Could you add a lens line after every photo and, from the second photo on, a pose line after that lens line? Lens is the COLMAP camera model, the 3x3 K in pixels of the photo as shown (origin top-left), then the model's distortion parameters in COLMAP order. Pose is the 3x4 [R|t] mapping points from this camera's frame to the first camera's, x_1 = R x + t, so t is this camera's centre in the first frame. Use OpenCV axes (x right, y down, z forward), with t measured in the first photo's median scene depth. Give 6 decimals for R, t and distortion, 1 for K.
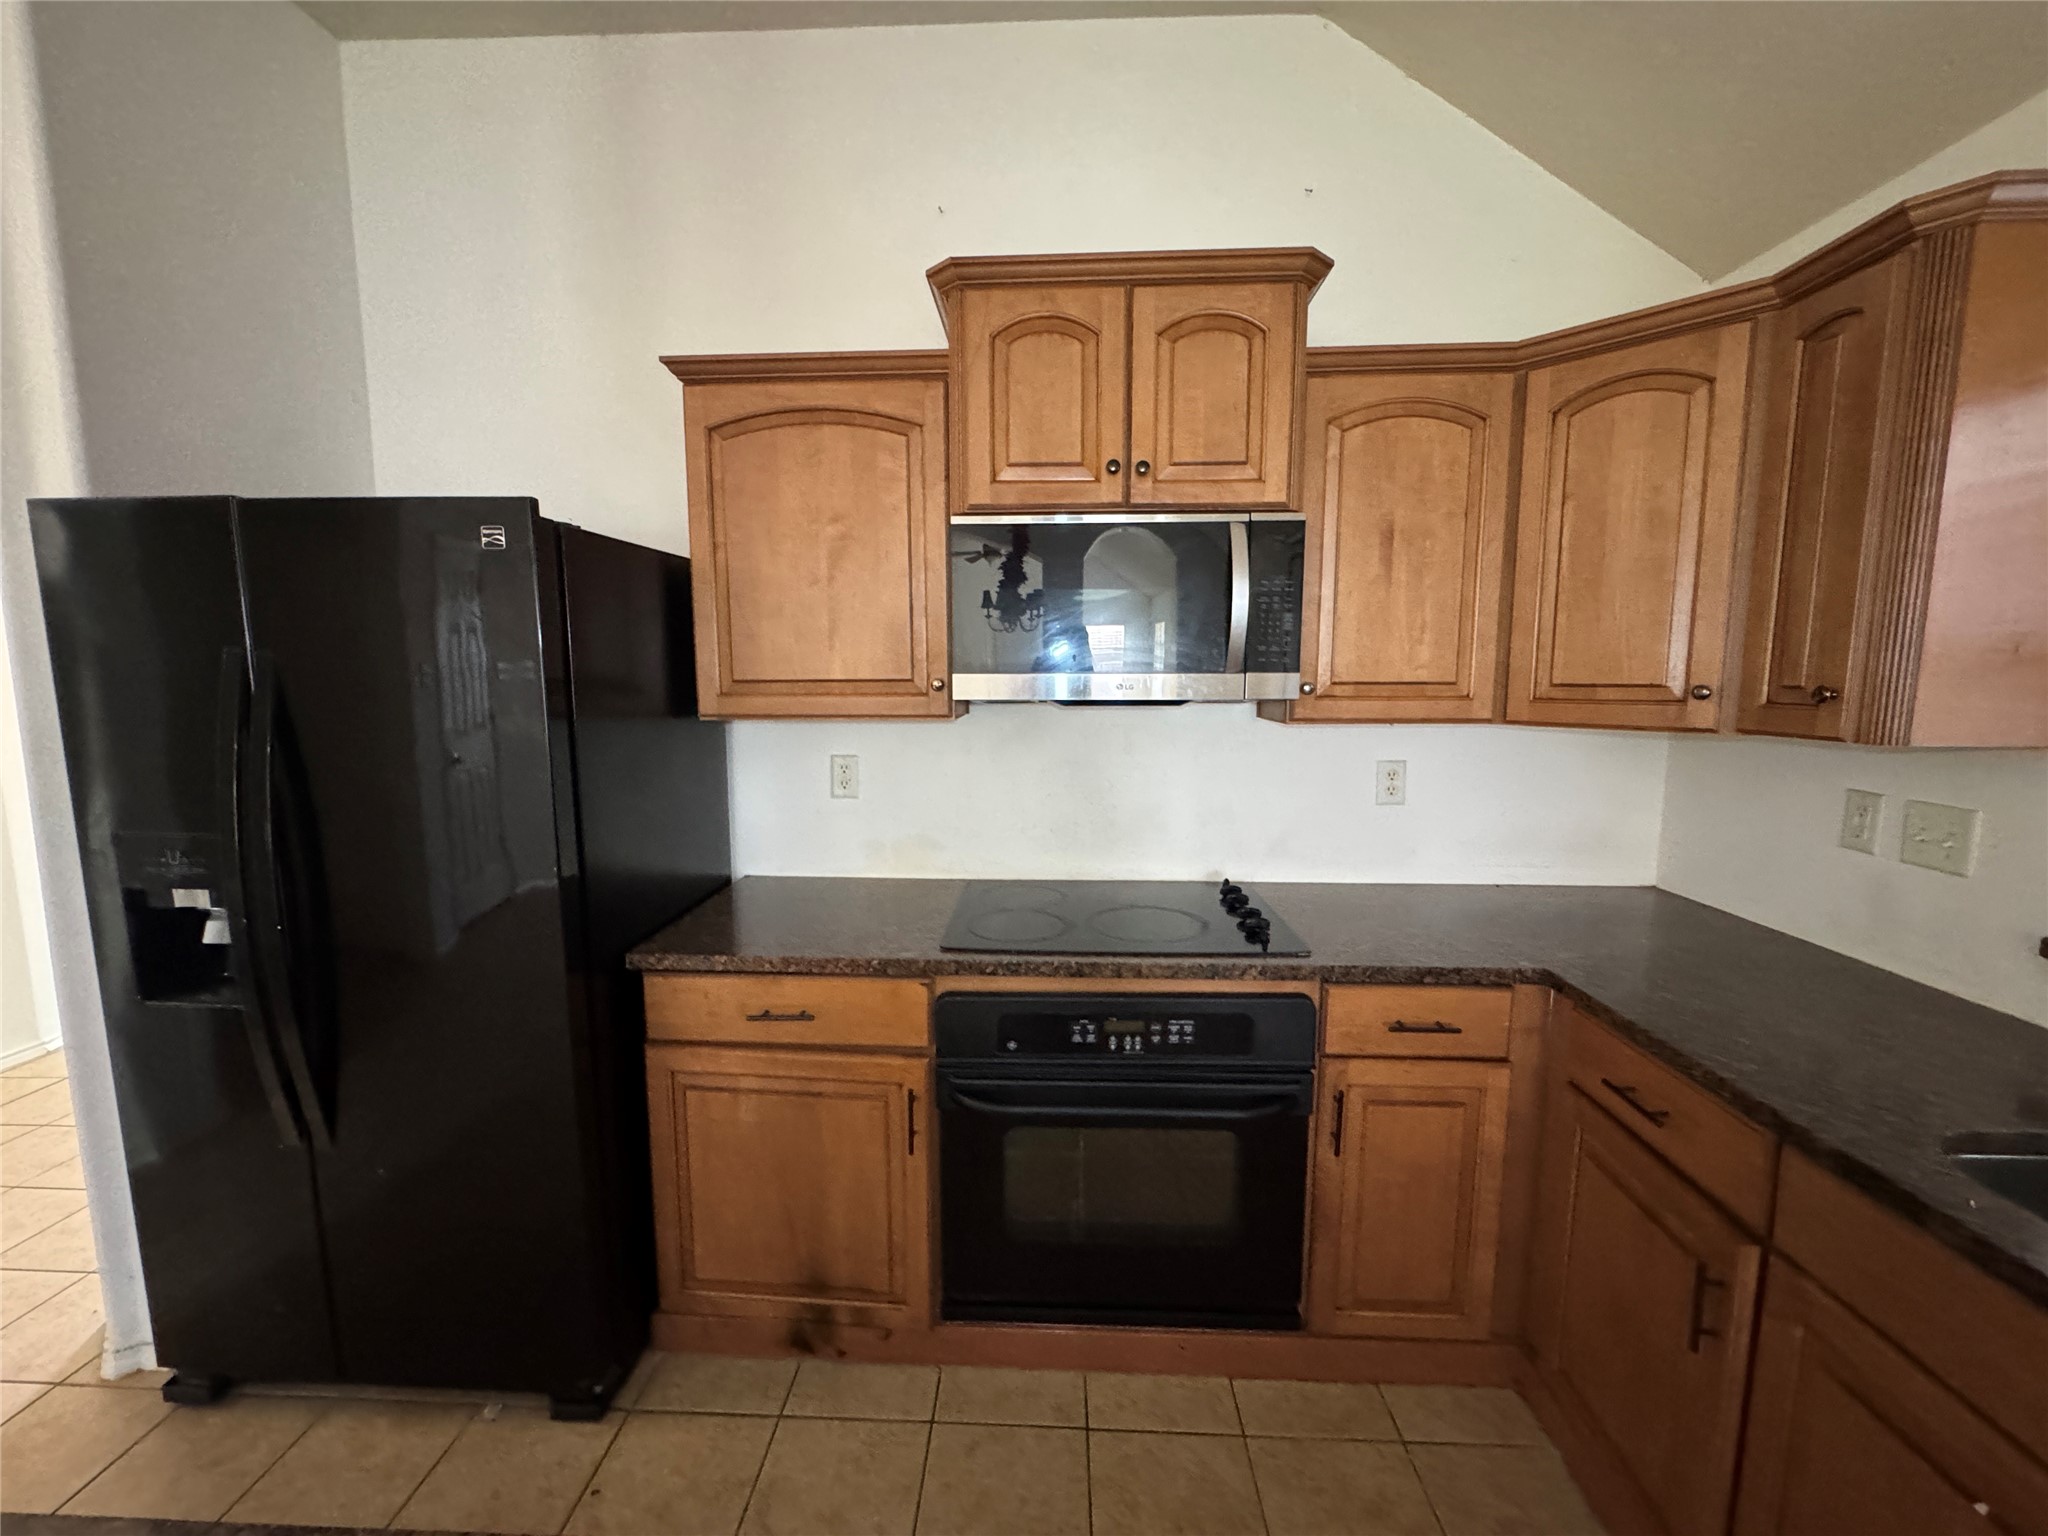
lens RADIAL K [[820.8, 0, 1018.9], [0, 820.8, 767.5], [0, 0, 1]] dist [-0.004740, 0.000161]
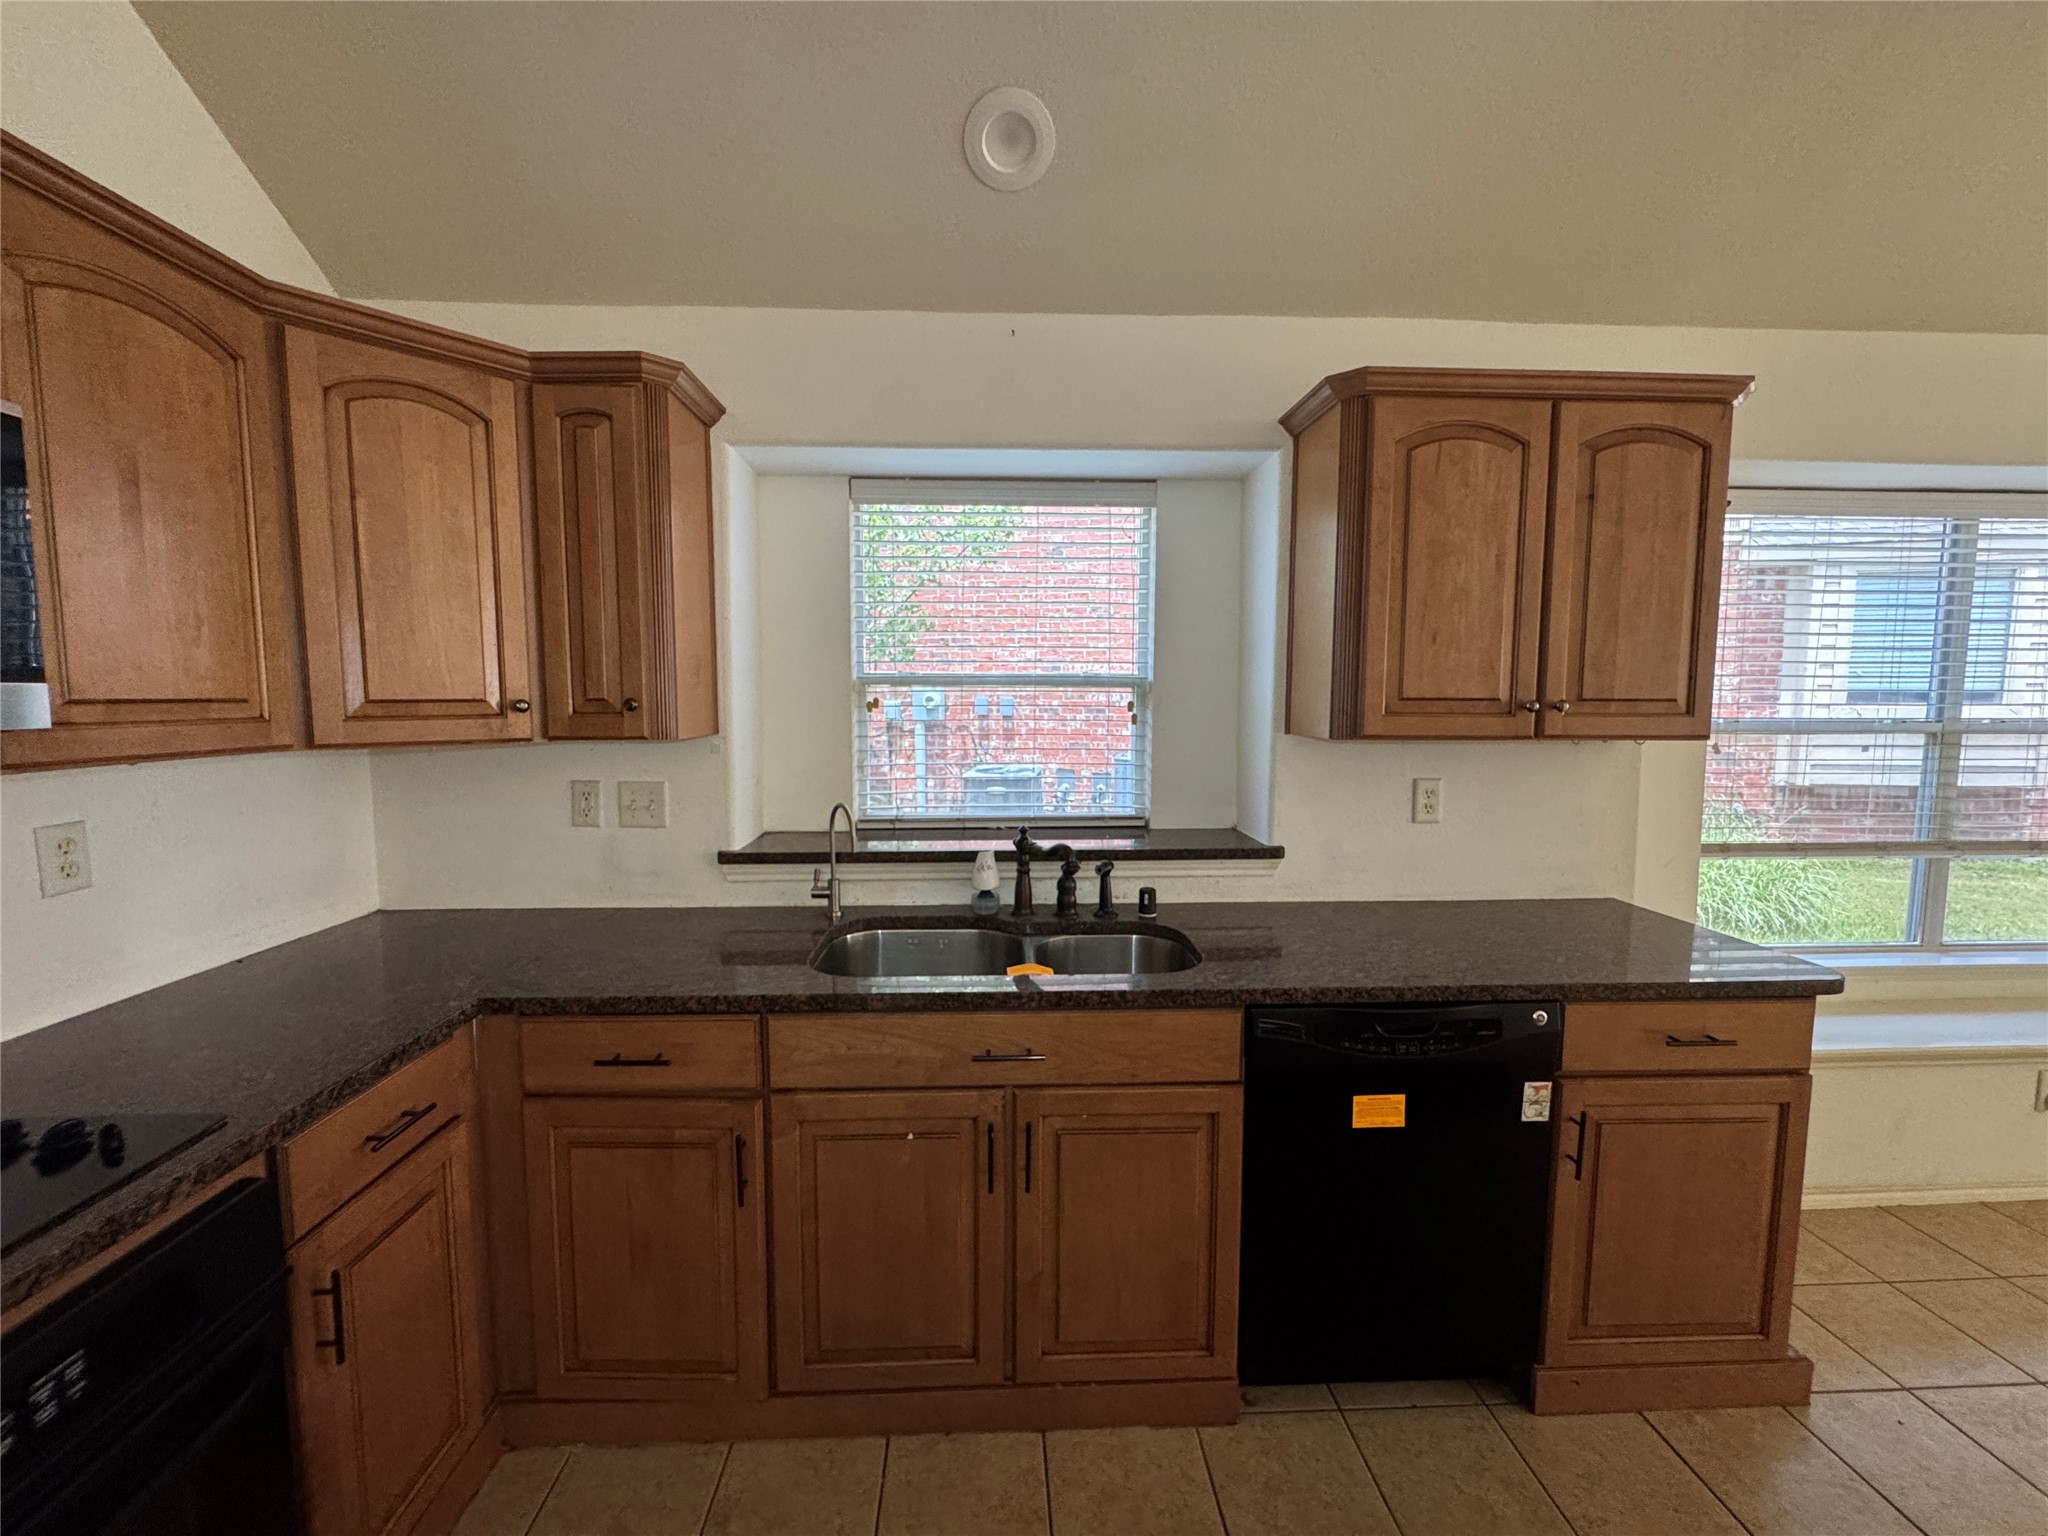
lens RADIAL K [[820.8, 0, 1018.9], [0, 820.8, 767.5], [0, 0, 1]] dist [-0.004740, 0.000161]
pose [[-0.083488, -0.084970, 0.992880, -0.311250], [0.117006, 0.988630, 0.094445, -0.033001], [-0.989616, 0.124058, -0.072597, 0.398898]]
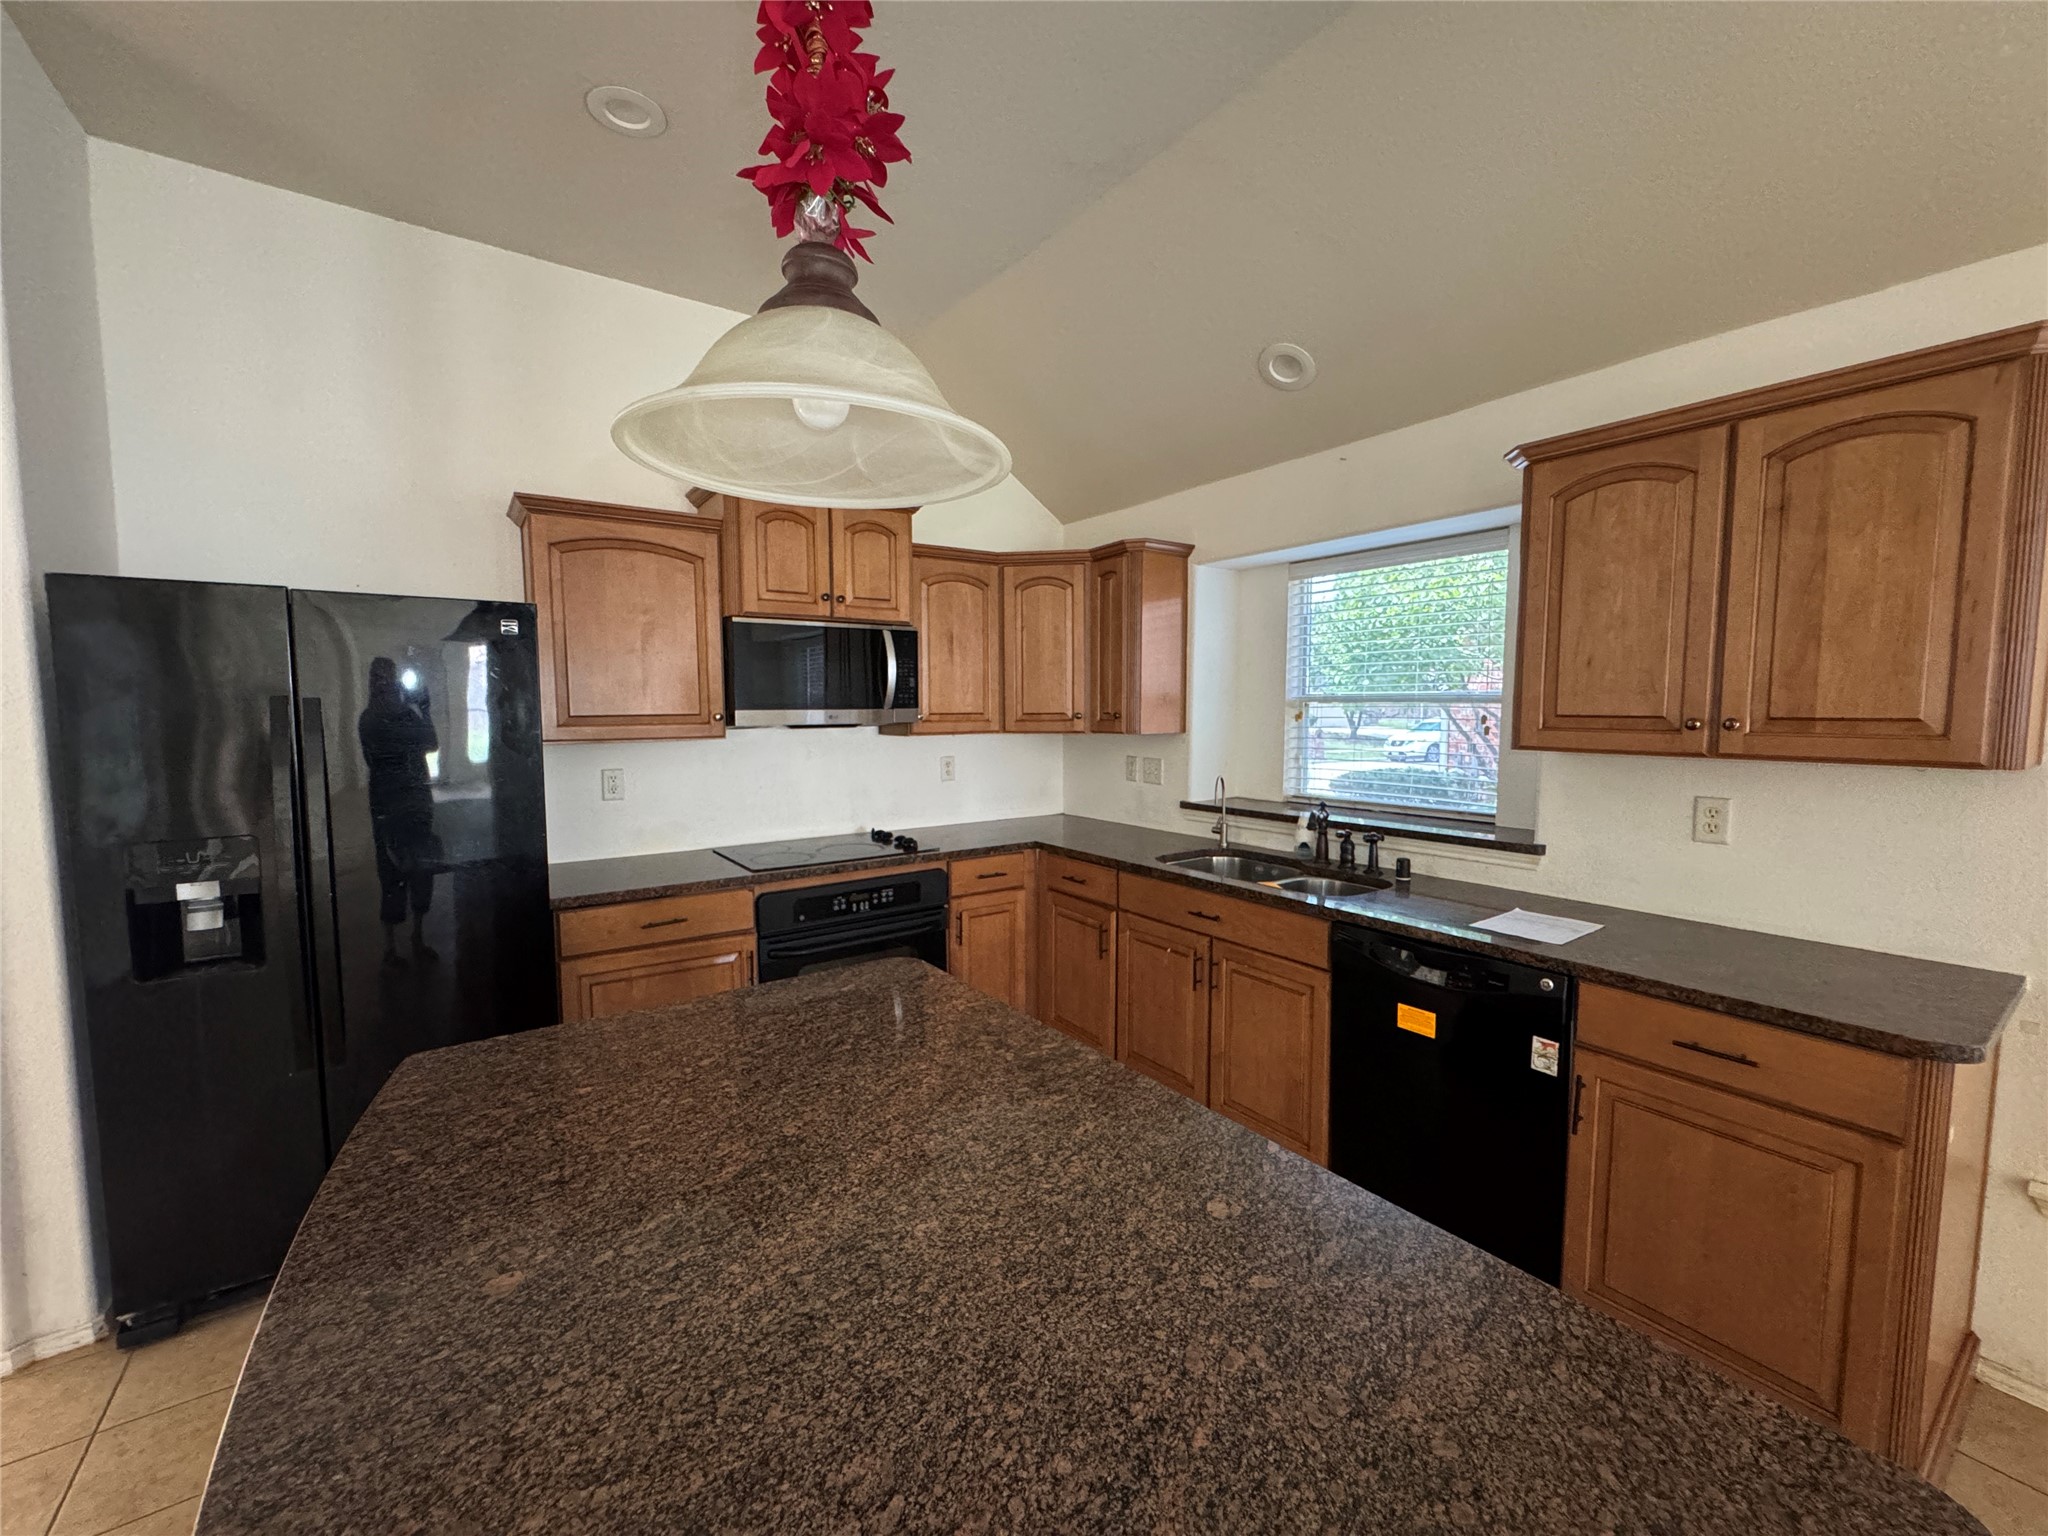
lens RADIAL K [[820.8, 0, 1018.9], [0, 820.8, 767.5], [0, 0, 1]] dist [-0.004740, 0.000161]
pose [[0.791563, -0.049278, 0.609098, -0.699632], [0.075807, 0.996963, -0.017858, 0.080184], [-0.606368, 0.060310, 0.792894, -0.710839]]
